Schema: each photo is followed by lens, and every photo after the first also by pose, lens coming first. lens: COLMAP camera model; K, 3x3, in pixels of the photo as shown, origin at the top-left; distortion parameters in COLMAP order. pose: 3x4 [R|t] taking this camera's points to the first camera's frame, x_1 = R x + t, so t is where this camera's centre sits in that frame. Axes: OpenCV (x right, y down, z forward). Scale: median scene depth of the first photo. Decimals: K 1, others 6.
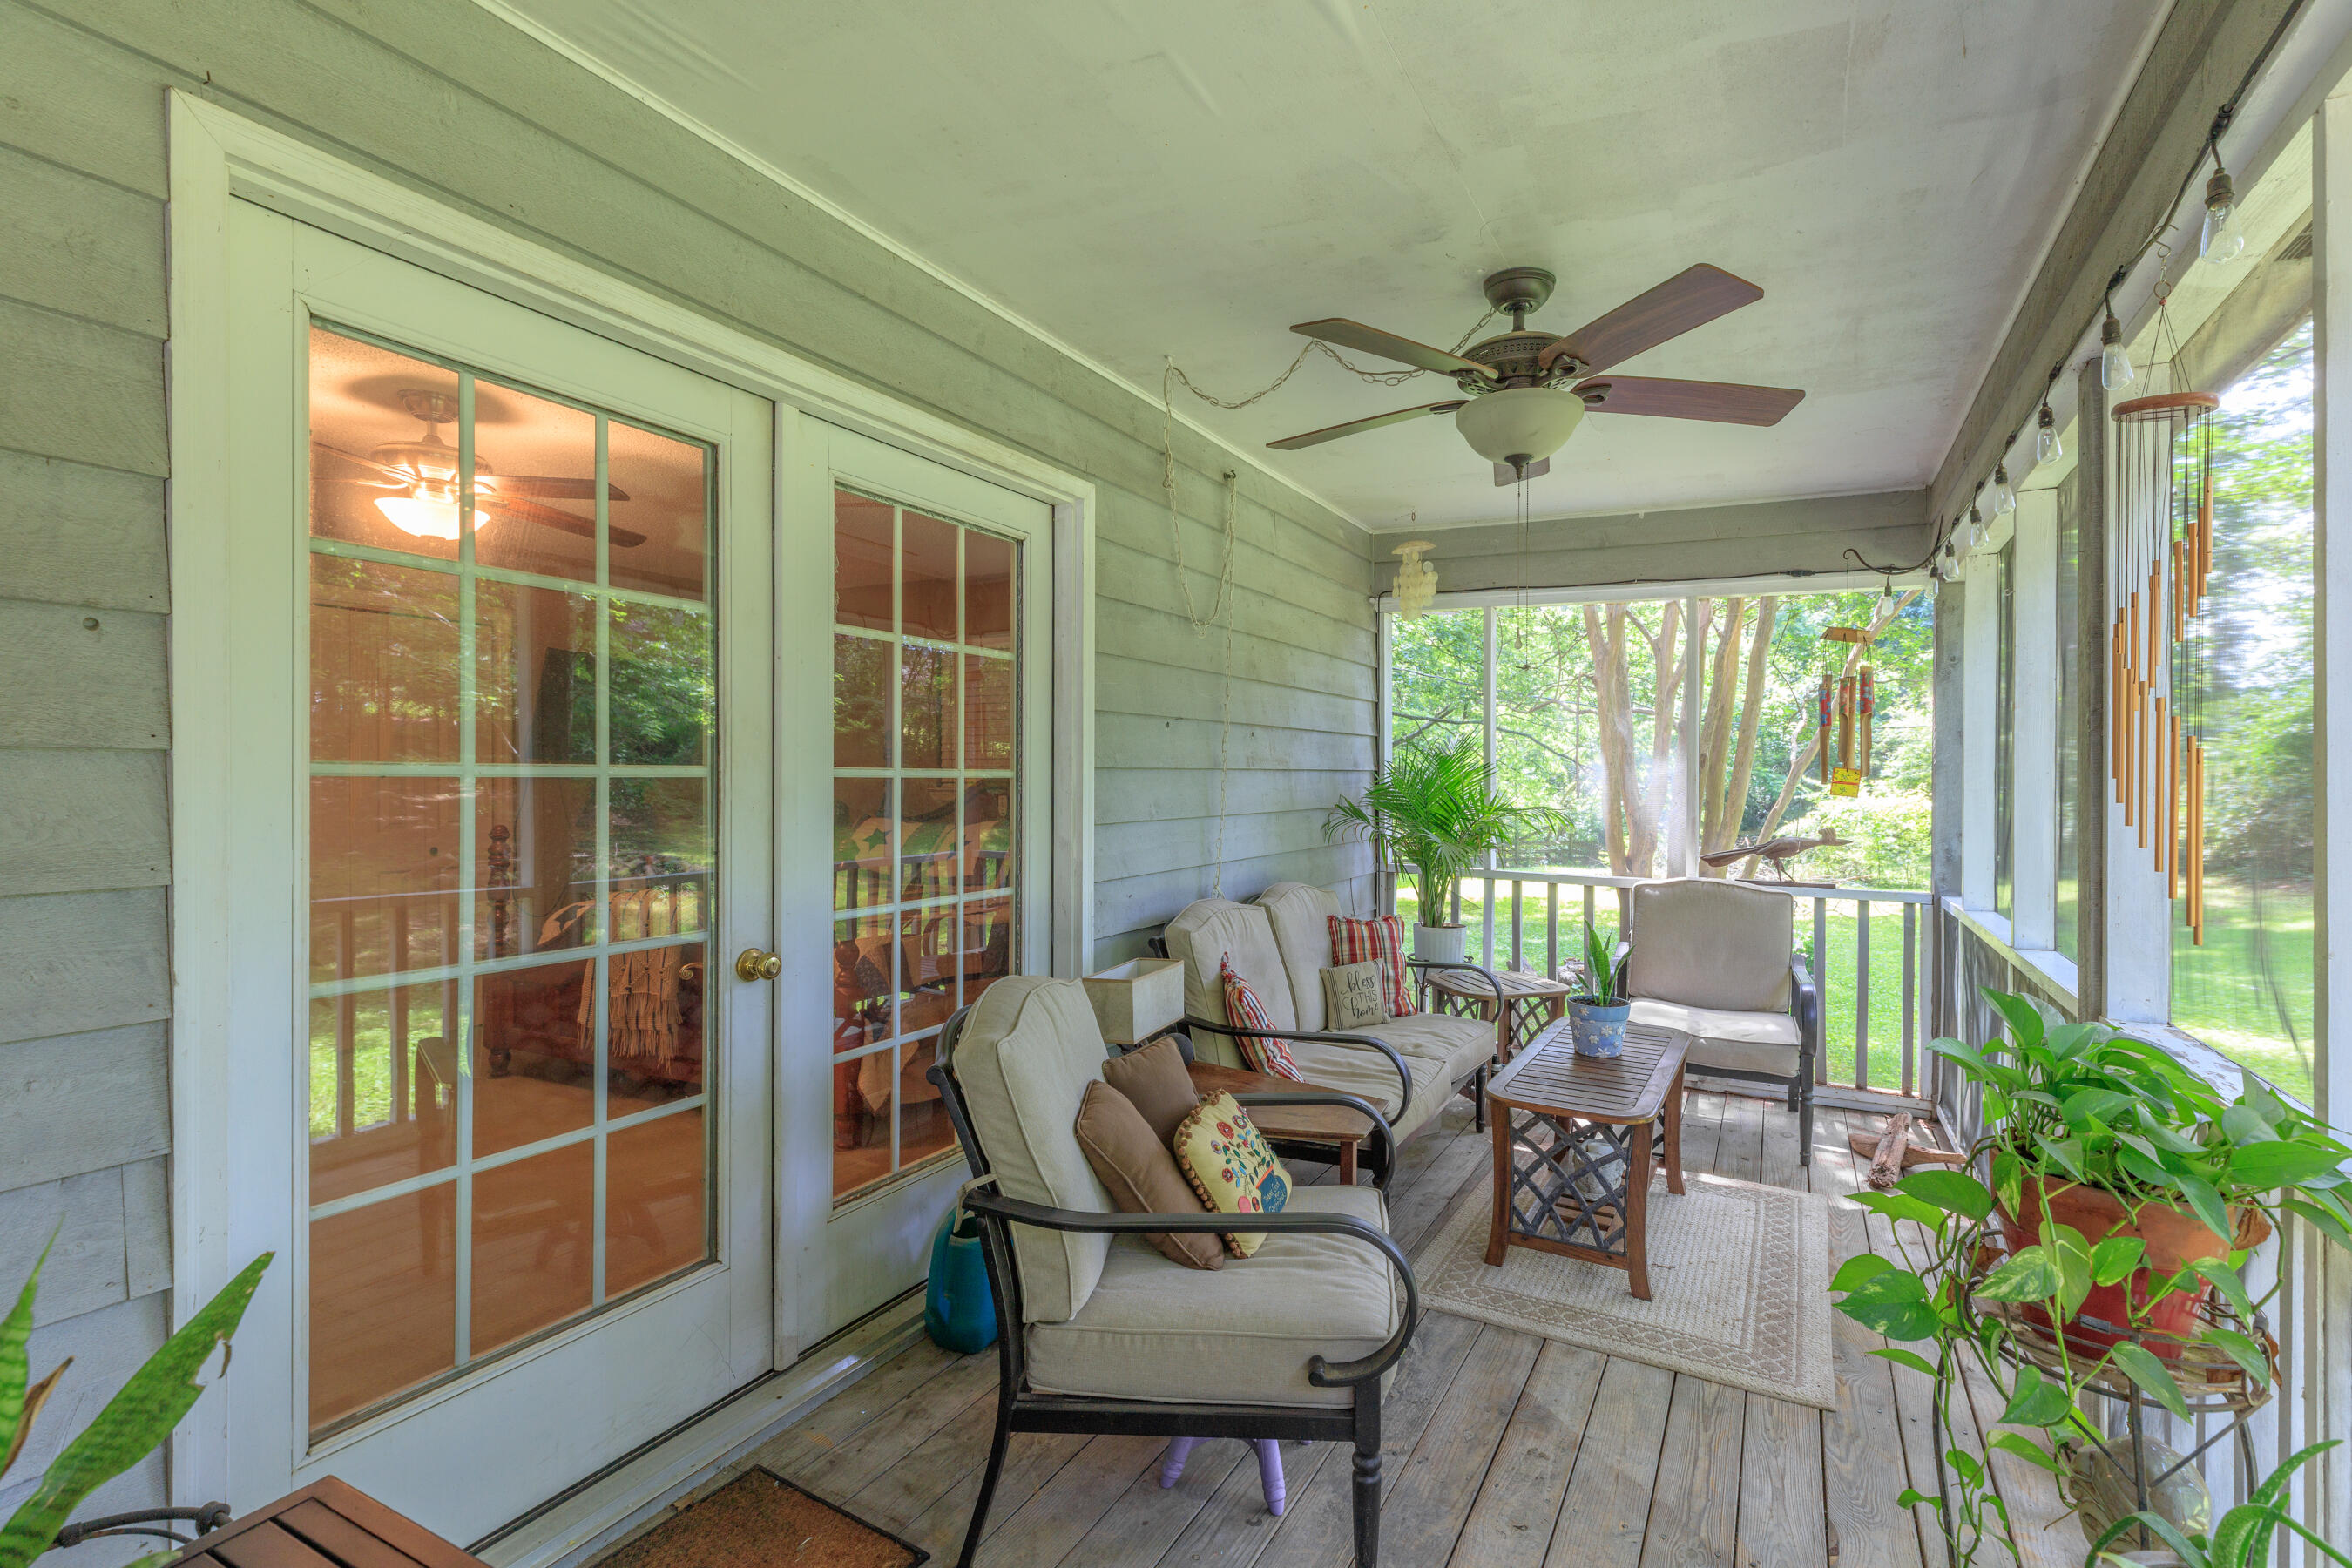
lens RADIAL K [[1248.3, 0, 1176.1], [0, 1248.3, 777.3], [0, 0, 1]] dist [0.005750, -0.002174]
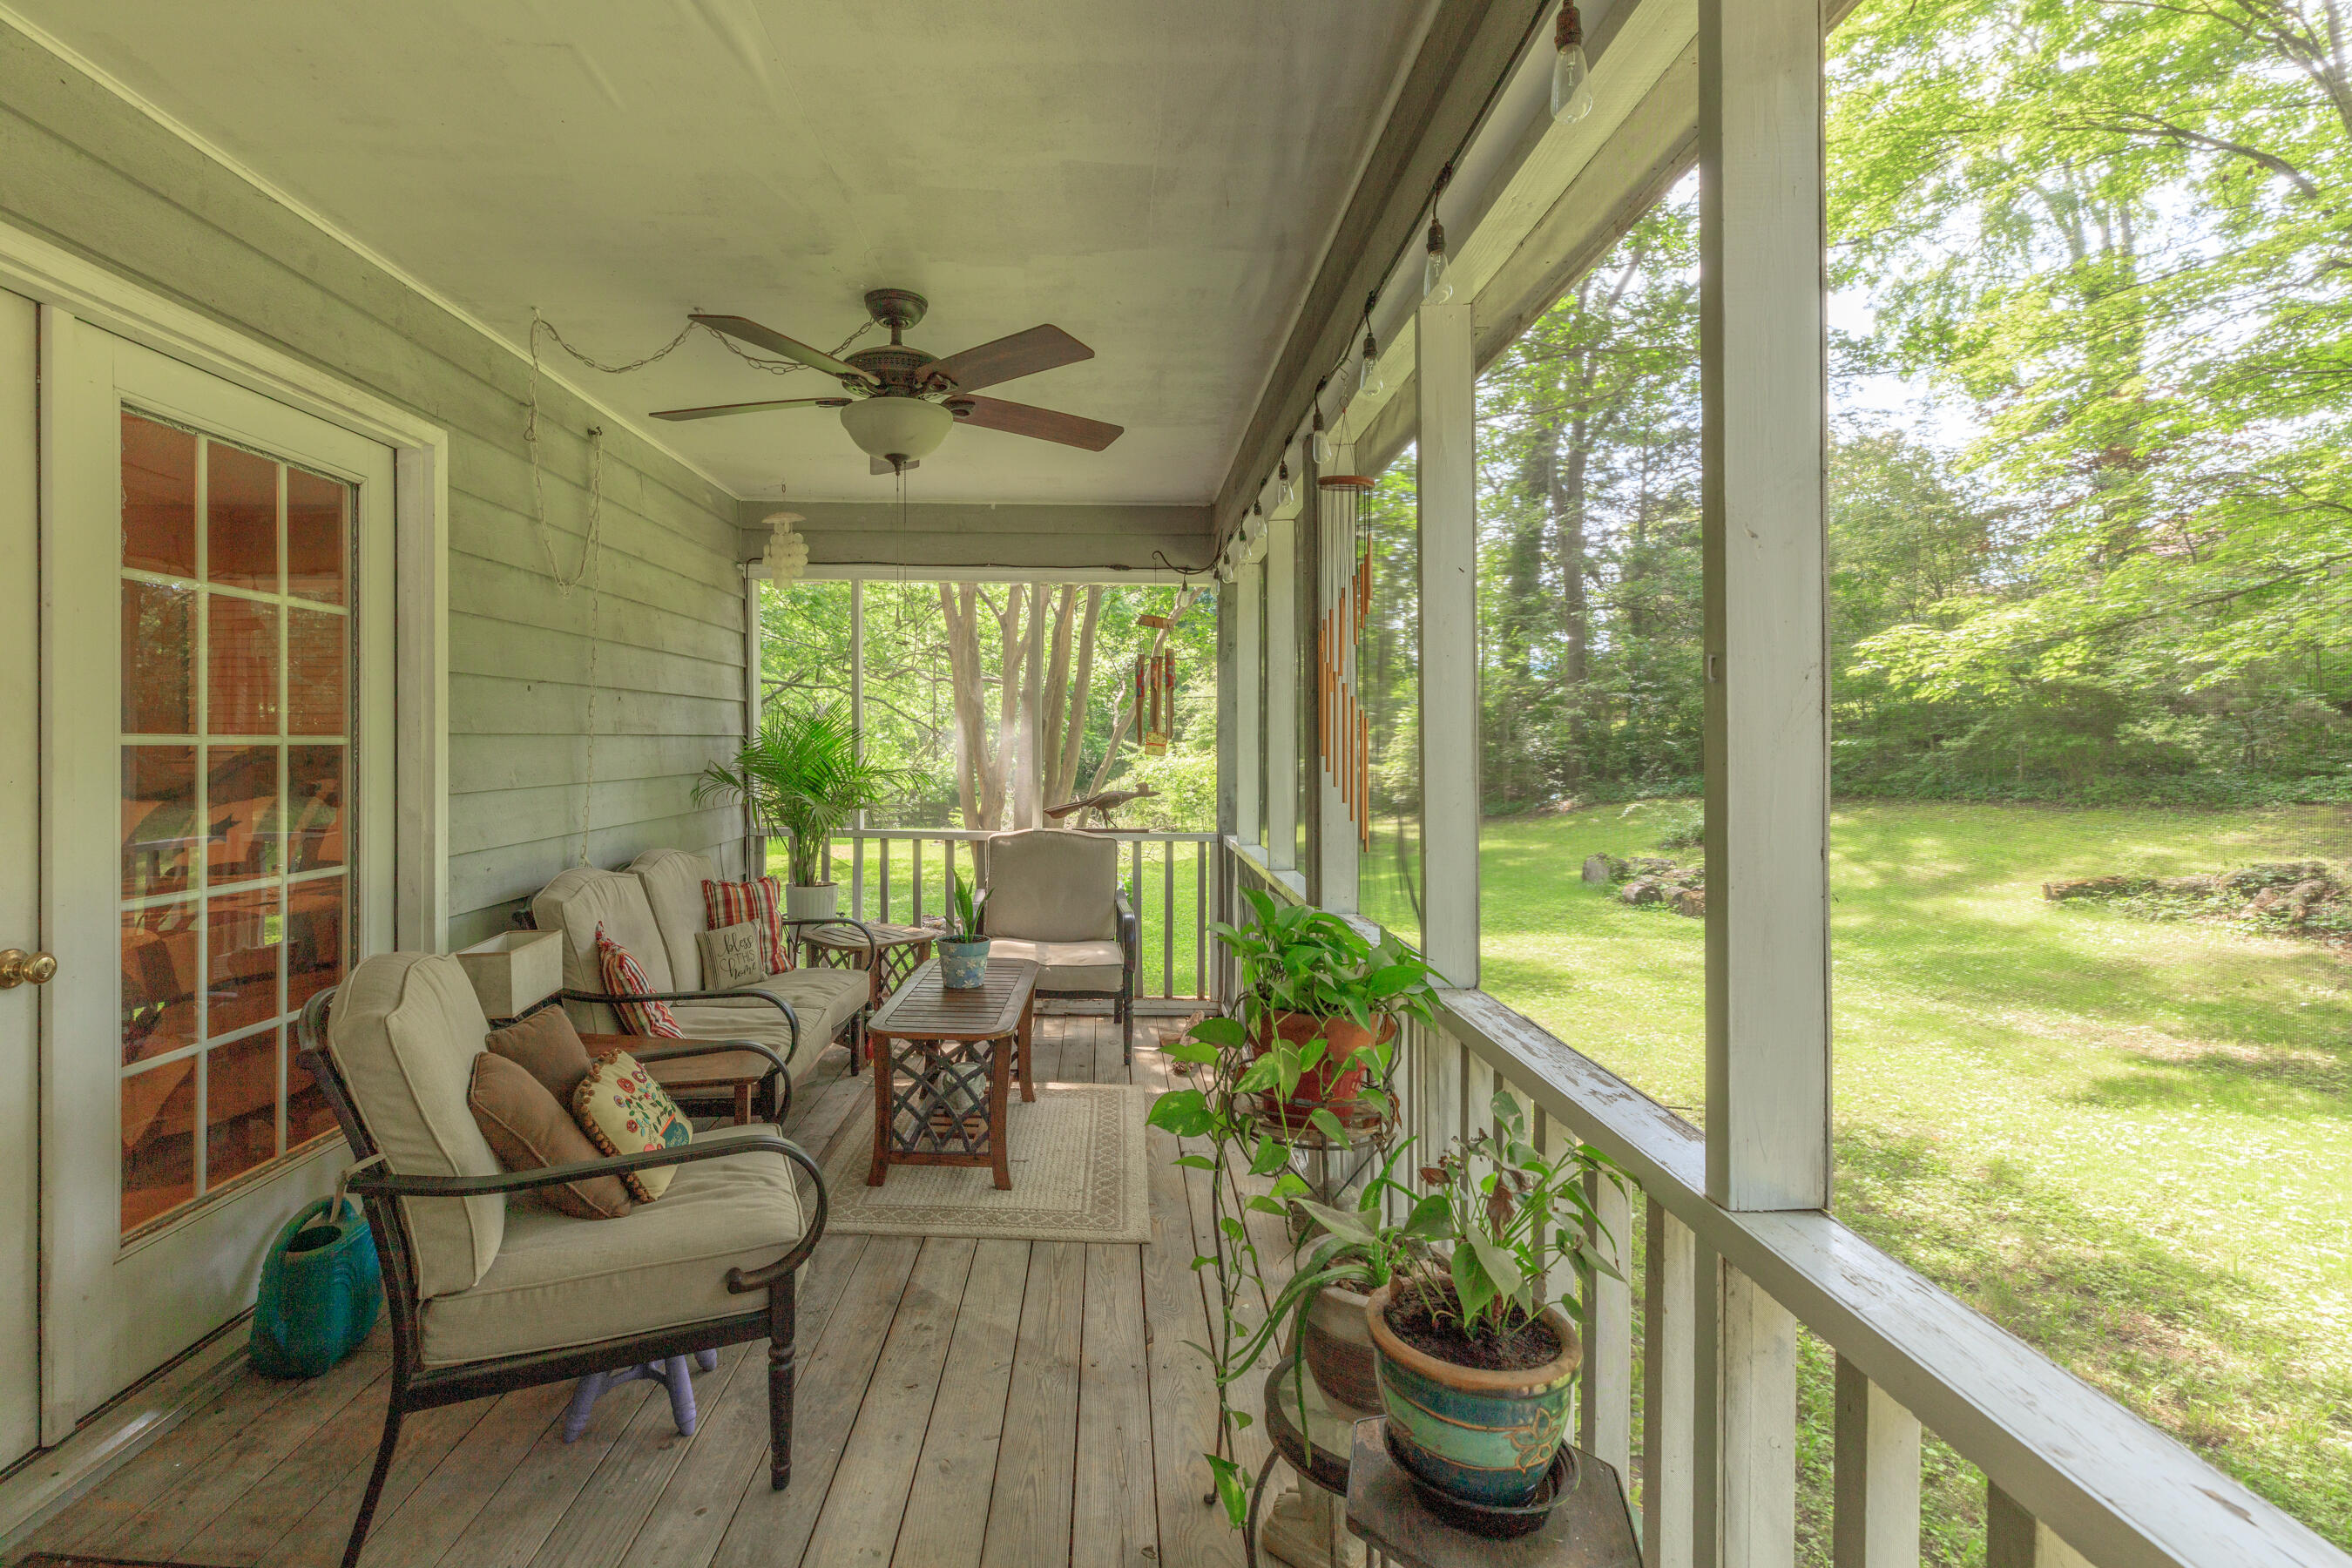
lens RADIAL K [[1248.3, 0, 1176.1], [0, 1248.3, 777.3], [0, 0, 1]] dist [0.005750, -0.002174]
pose [[0.873817, -0.019945, 0.485845, -0.050517], [0.006212, 0.999535, 0.029861, 0.000756], [-0.486215, -0.023076, 0.873535, -0.096257]]
